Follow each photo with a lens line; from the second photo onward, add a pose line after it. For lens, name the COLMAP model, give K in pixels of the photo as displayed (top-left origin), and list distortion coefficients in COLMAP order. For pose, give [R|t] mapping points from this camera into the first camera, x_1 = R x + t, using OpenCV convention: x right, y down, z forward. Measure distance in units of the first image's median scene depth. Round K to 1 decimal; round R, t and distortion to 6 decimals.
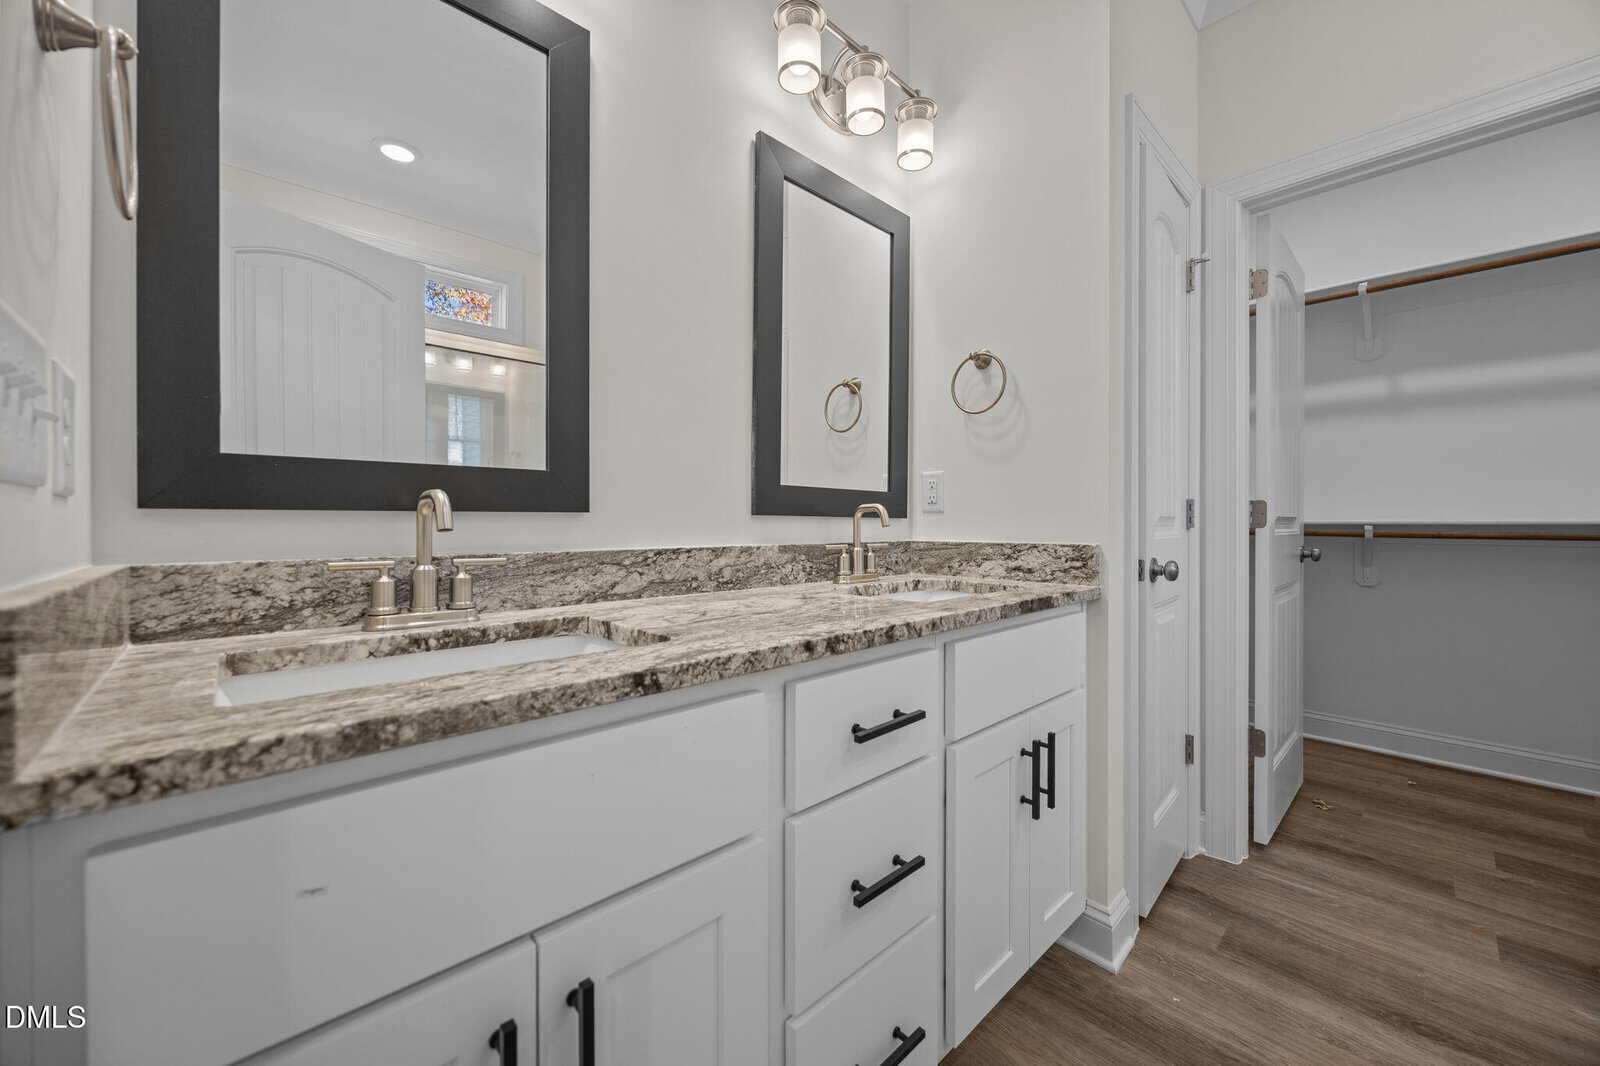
lens RADIAL K [[606.5, 0, 800.9], [0, 606.5, 518.8], [0, 0, 1]] dist [-0.003056, -0.000002]
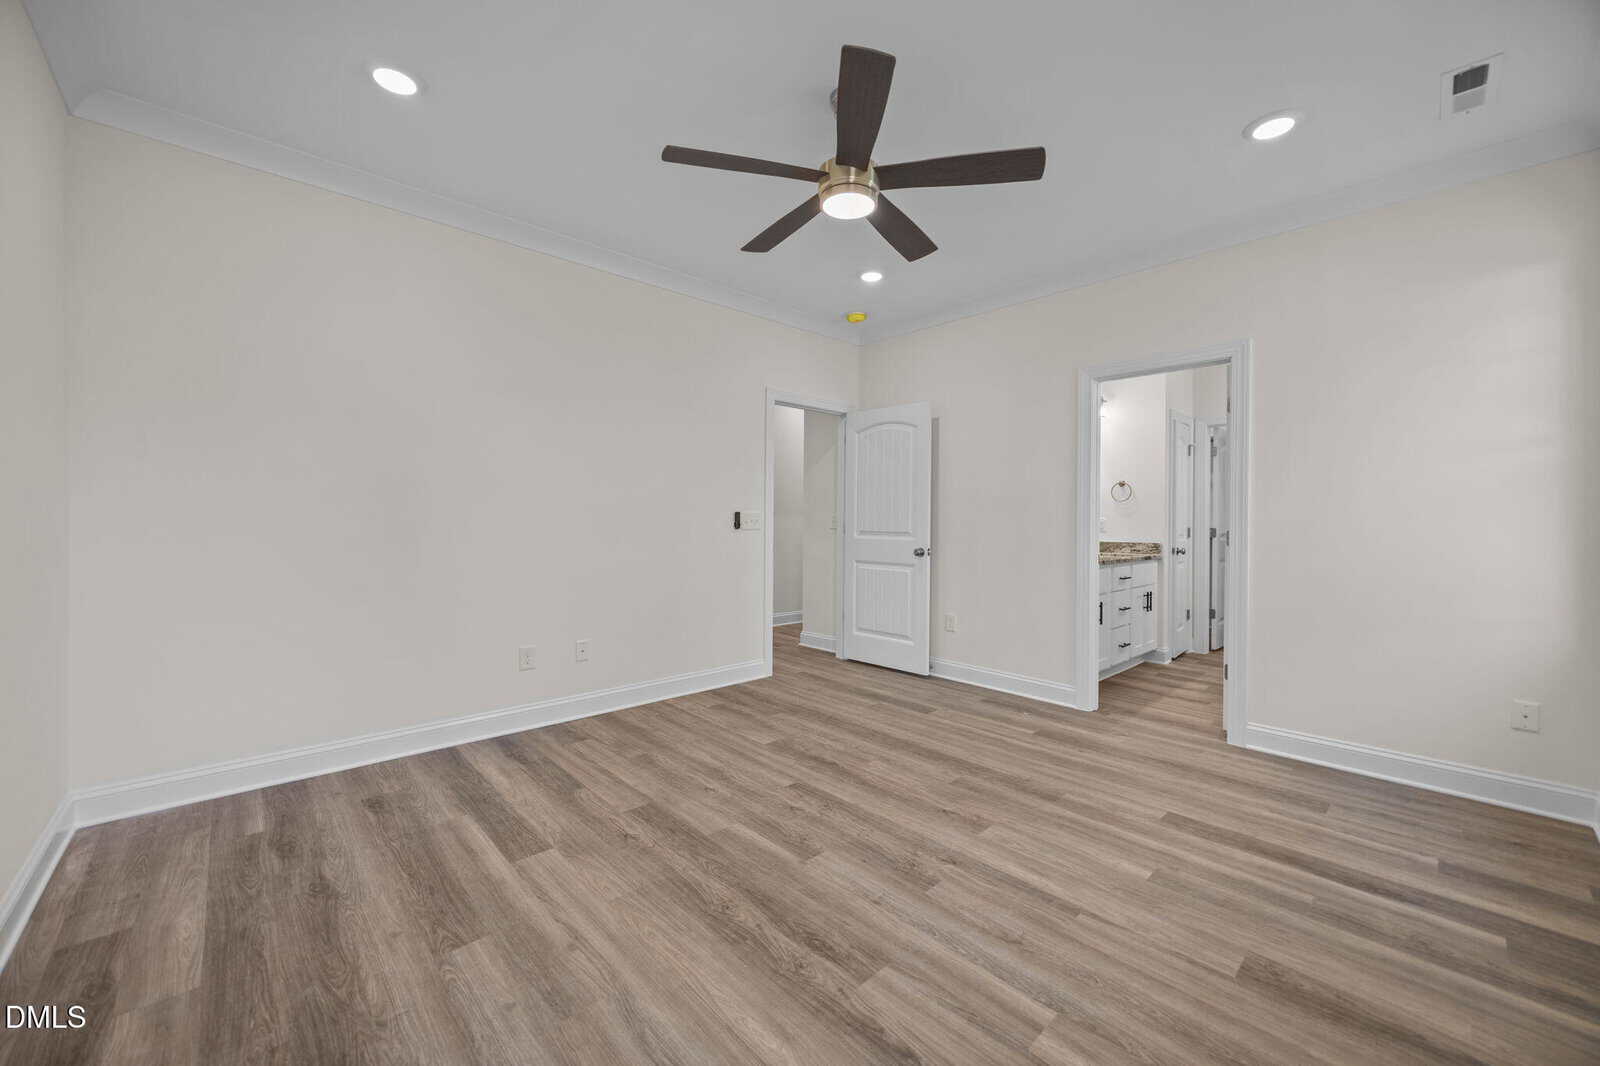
lens RADIAL K [[606.5, 0, 798.0], [0, 606.5, 519.5], [0, 0, 1]] dist [-0.003056, -0.000002]
pose [[0.999895, 0.006705, -0.012813, -1.339170], [-0.006687, 0.999977, 0.001476, -0.071160], [0.012823, -0.001390, 0.999917, -2.159247]]
